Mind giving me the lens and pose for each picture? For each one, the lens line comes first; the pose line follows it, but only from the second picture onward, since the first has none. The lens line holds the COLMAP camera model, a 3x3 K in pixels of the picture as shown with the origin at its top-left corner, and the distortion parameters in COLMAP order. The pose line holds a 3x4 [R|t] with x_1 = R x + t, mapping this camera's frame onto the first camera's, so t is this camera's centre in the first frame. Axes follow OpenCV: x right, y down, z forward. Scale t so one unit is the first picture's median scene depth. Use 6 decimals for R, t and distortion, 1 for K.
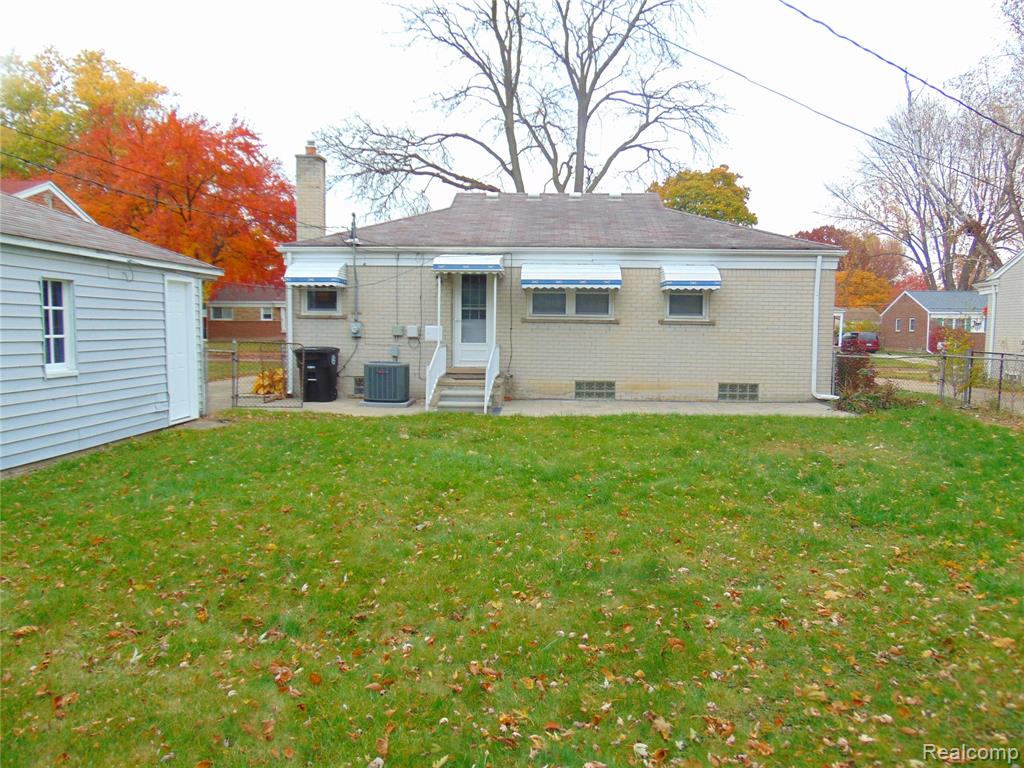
lens RADIAL K [[758.5, 0, 512.1], [0, 758.5, 385.2], [0, 0, 1]] dist [-0.000586, -0.001171]
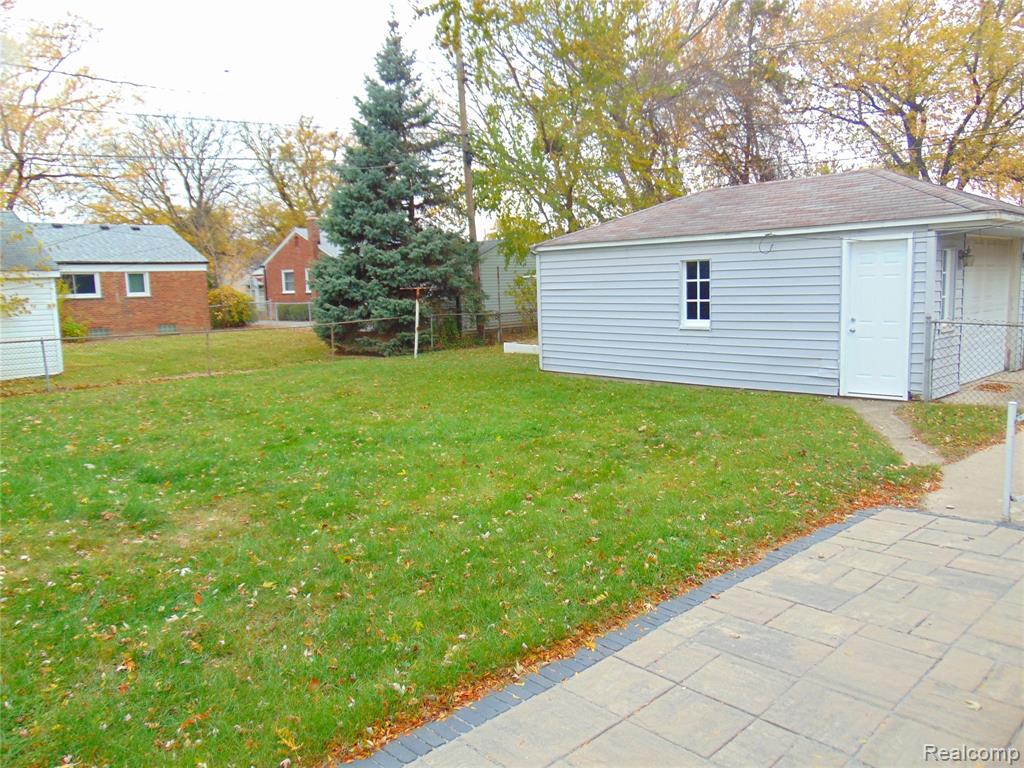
lens RADIAL K [[758.5, 0, 511.5], [0, 758.5, 384.0], [0, 0, 1]] dist [-0.000586, -0.001171]
pose [[-0.695018, 0.103587, -0.711491, 0.657399], [-0.031121, 0.984305, 0.173707, -0.144140], [0.718318, 0.142872, -0.680887, 1.709049]]
